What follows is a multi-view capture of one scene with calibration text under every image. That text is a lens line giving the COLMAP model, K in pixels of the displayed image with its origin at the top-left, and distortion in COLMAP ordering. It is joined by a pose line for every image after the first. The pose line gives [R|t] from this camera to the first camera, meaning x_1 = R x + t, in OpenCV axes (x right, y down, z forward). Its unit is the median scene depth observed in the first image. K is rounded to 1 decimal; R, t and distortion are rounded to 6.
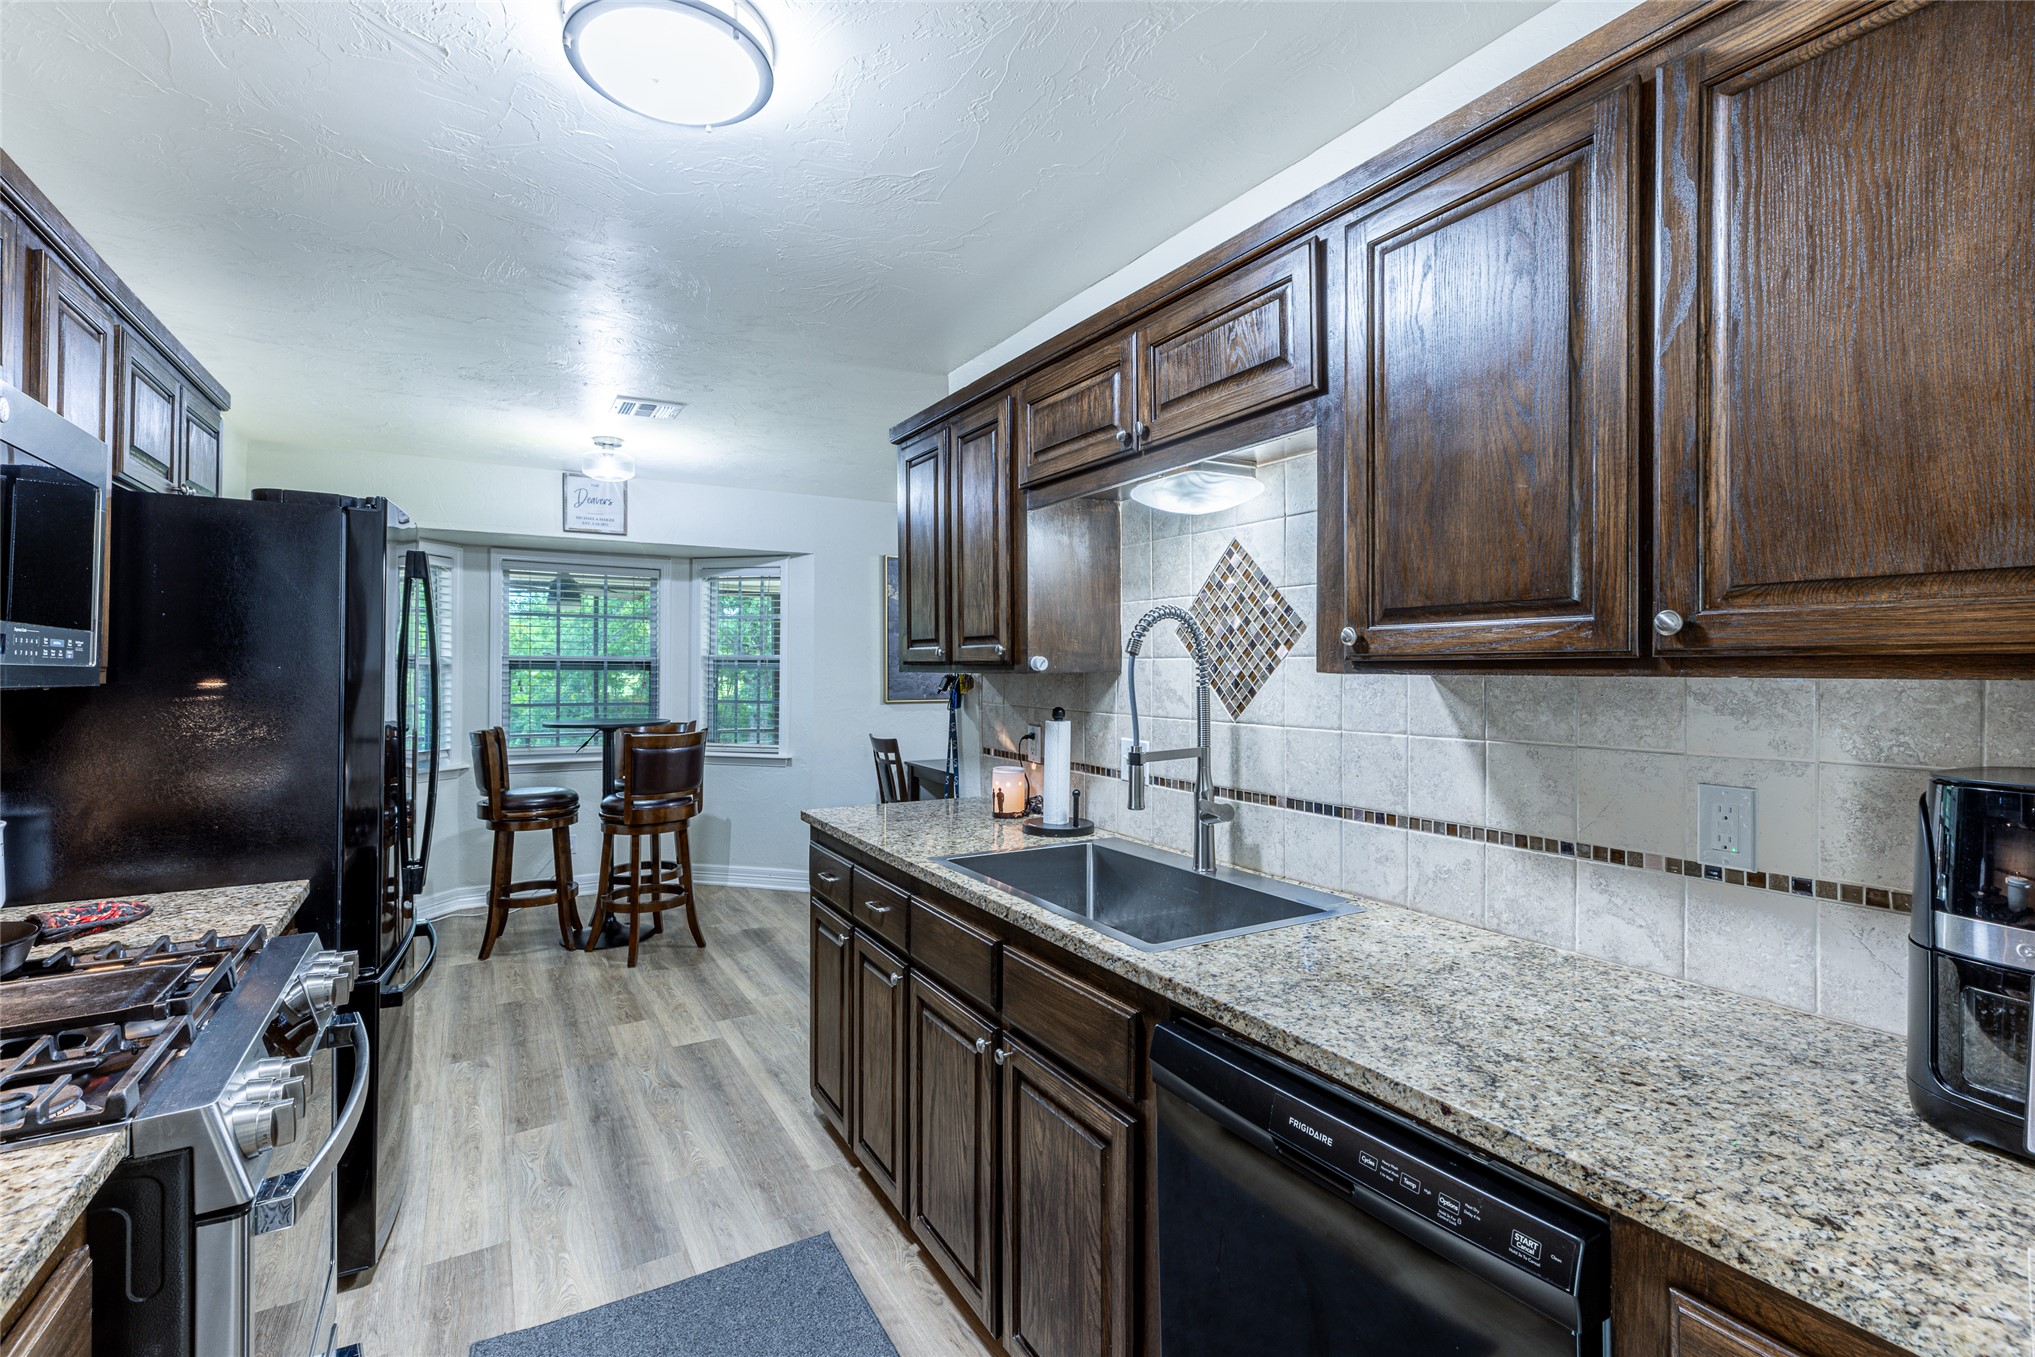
lens RADIAL K [[916.3, 0, 1017.7], [0, 916.3, 667.8], [0, 0, 1]] dist [0.003541, 0.000435]
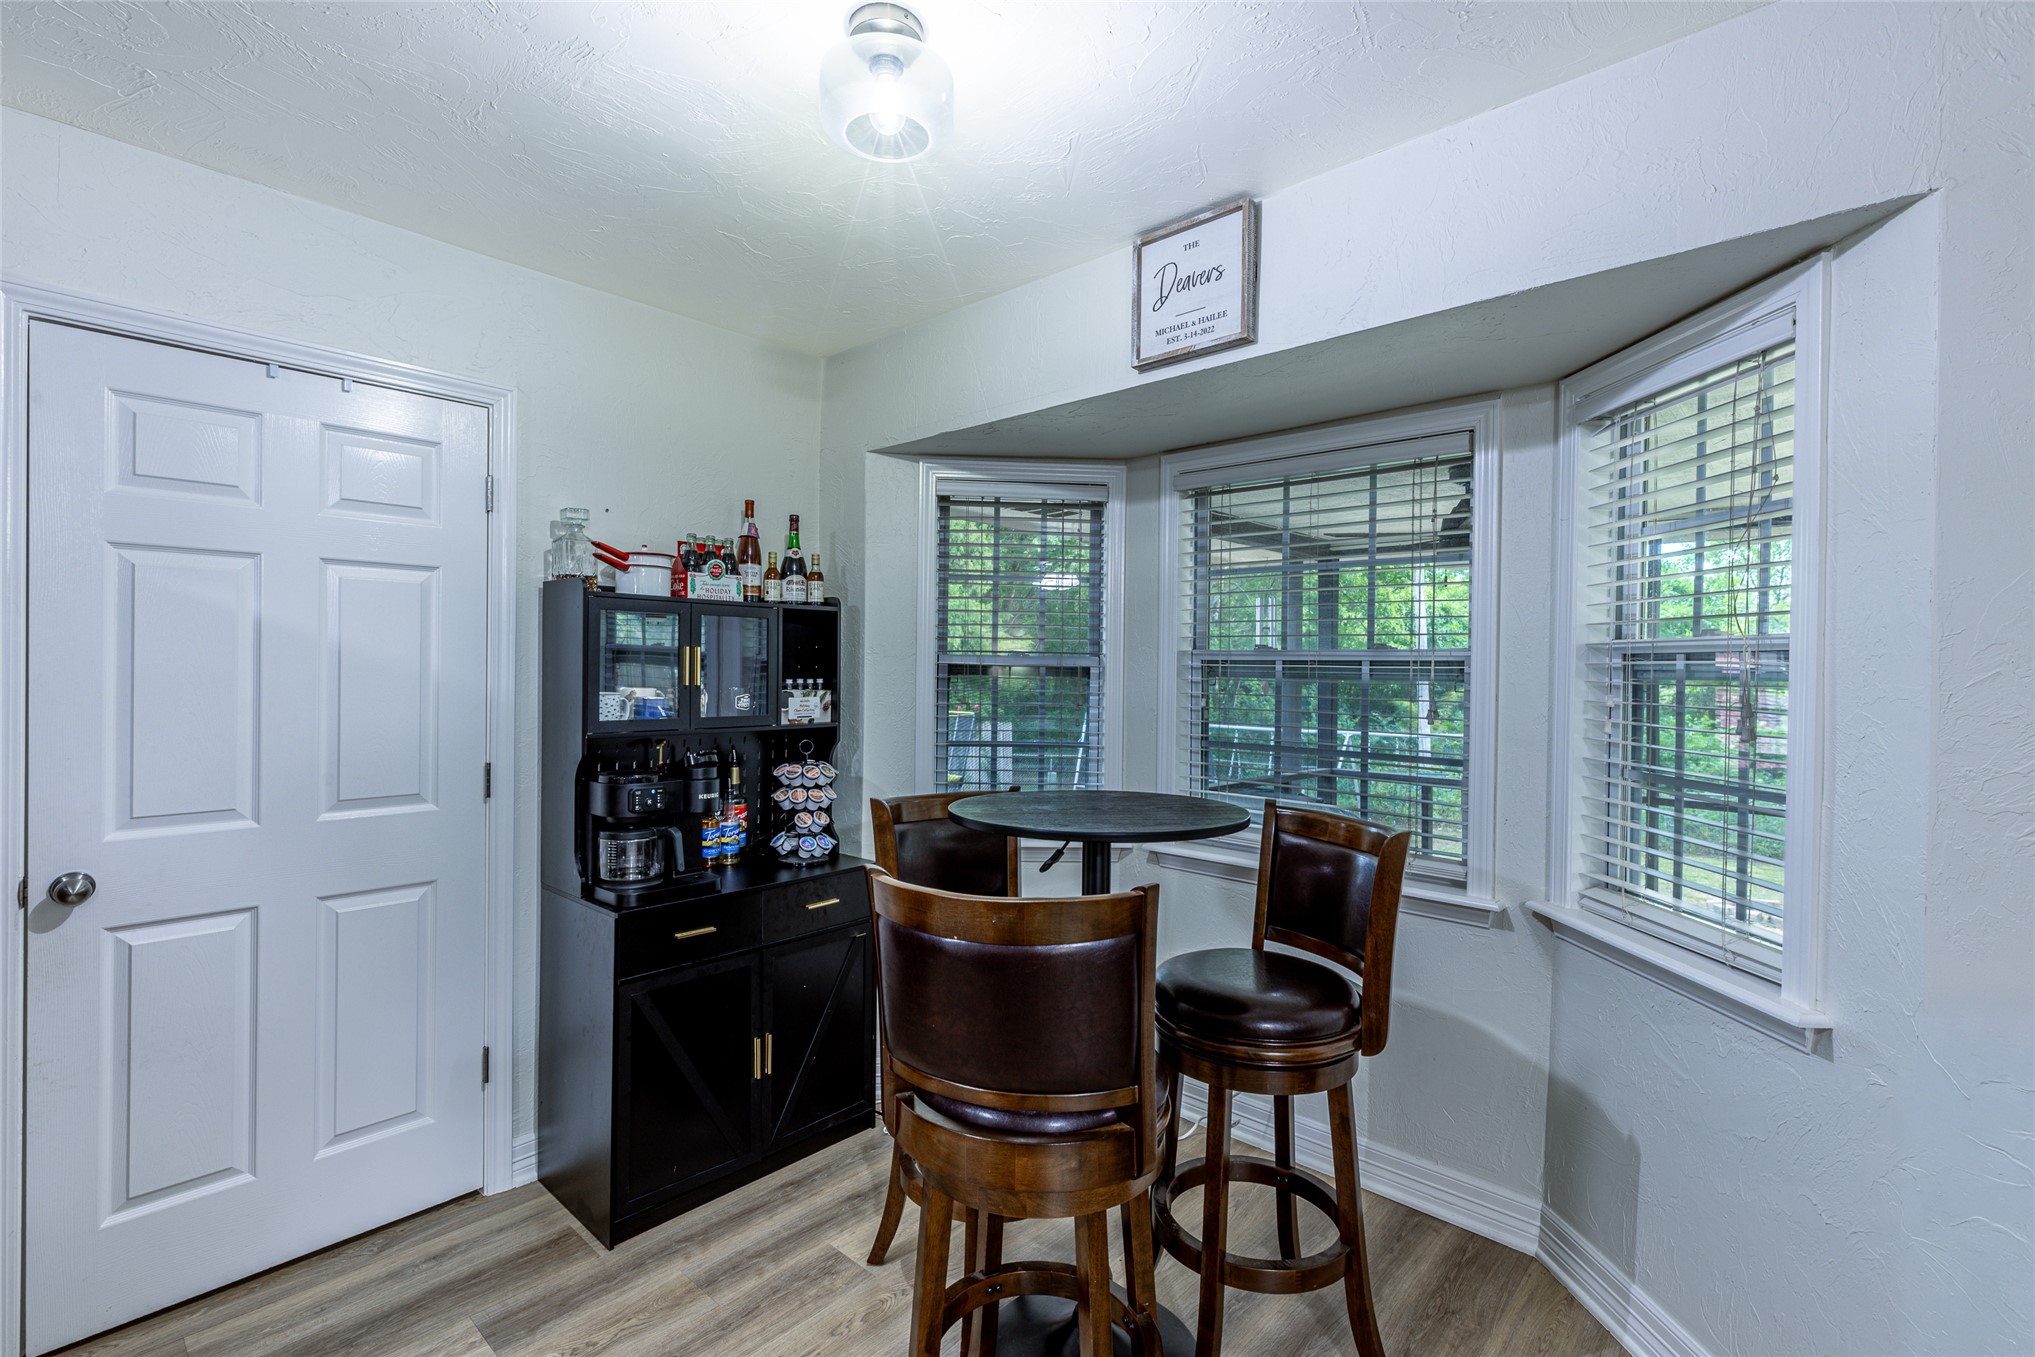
lens RADIAL K [[920.8, 0, 1019.6], [0, 920.8, 667.9], [0, 0, 1]] dist [0.002456, -0.000162]
pose [[0.290582, 0.001308, -0.956849, -0.181089], [-0.010663, 0.999941, -0.001872, -0.002129], [0.956791, 0.010746, 0.290579, 1.953161]]
